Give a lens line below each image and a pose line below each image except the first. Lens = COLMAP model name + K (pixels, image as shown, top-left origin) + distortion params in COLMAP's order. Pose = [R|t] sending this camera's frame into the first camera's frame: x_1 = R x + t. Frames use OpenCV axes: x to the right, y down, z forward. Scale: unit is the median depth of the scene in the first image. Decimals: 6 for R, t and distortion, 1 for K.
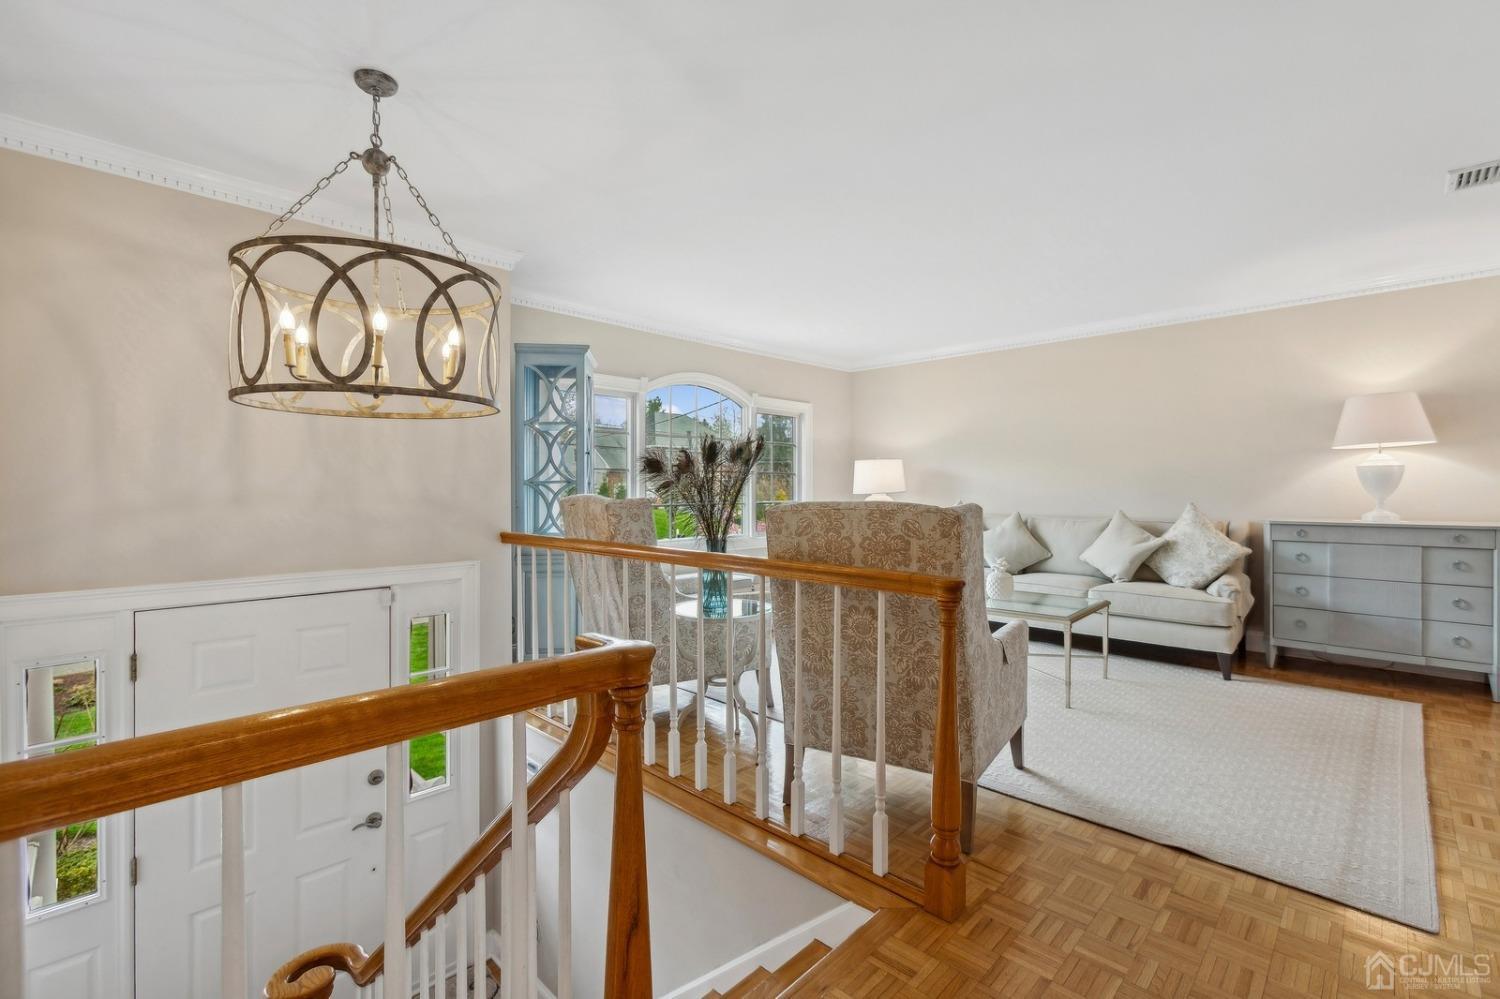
lens RADIAL K [[669.2, 0, 752.8], [0, 669.2, 493.3], [0, 0, 1]] dist [-0.001032, -0.000193]
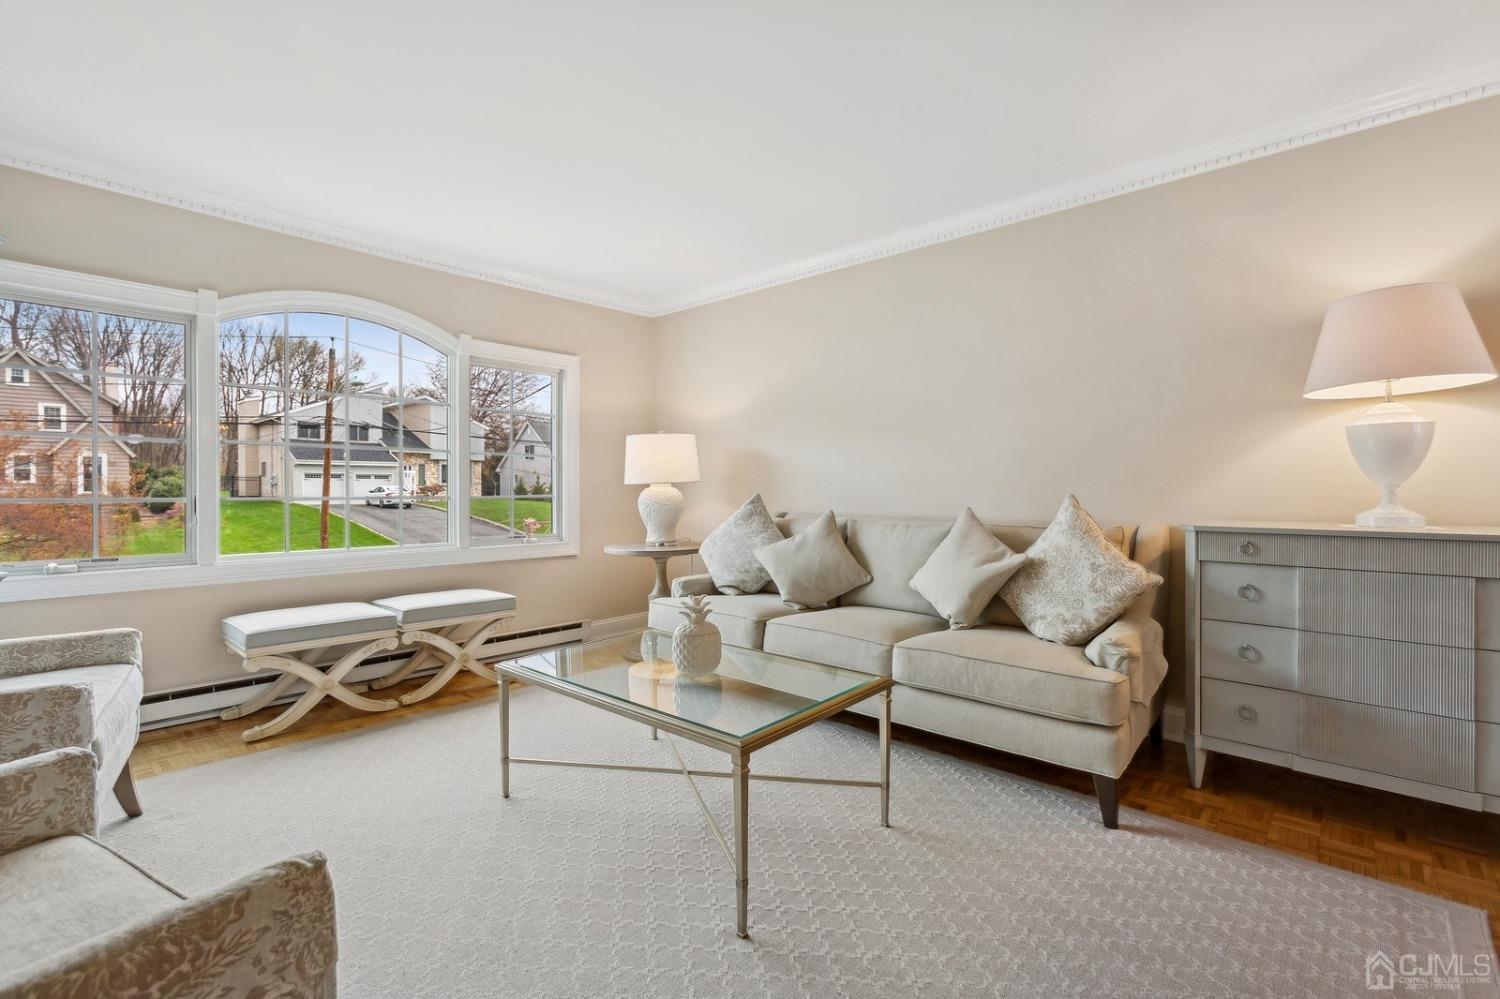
lens RADIAL K [[675.4, 0, 753.7], [0, 675.4, 493.1], [0, 0, 1]] dist [-0.001845, 0.000063]
pose [[0.999372, 0.001401, 0.035406, 0.377492], [-0.001428, 0.999999, 0.000740, 0.013299], [-0.035405, -0.000790, 0.999373, 0.440843]]
